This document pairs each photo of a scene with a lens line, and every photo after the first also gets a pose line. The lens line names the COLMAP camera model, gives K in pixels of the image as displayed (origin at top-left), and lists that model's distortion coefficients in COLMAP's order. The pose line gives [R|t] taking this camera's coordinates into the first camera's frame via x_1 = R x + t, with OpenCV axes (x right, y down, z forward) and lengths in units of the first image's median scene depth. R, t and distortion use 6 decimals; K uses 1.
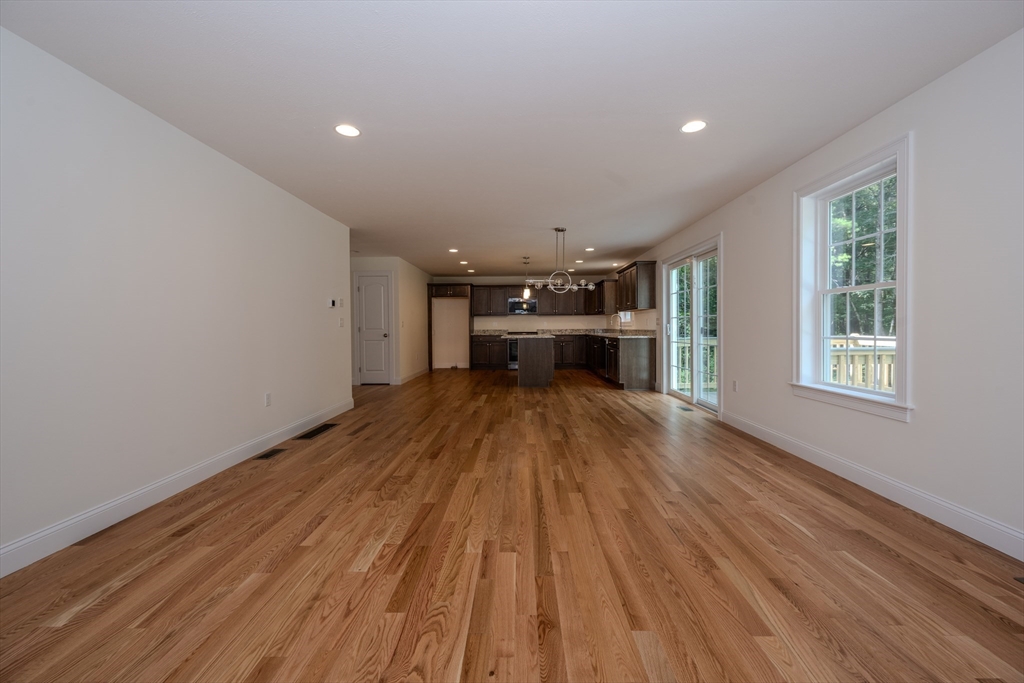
lens RADIAL K [[402.9, 0, 518.2], [0, 402.9, 332.8], [0, 0, 1]] dist [-0.000329, 0.000433]
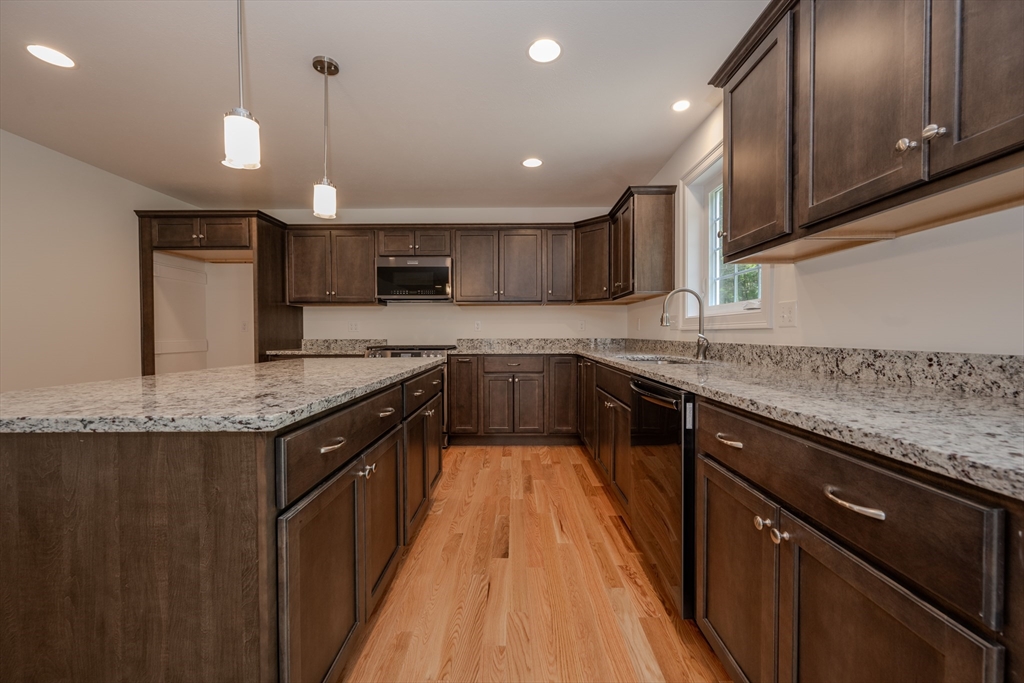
lens RADIAL K [[402.9, 0, 514.2], [0, 402.9, 343.1], [0, 0, 1]] dist [-0.000329, 0.000433]
pose [[0.999989, 0.003869, 0.002514, 0.111720], [-0.003889, 0.999960, 0.008089, -0.009044], [-0.002483, -0.008098, 0.999964, 0.641684]]
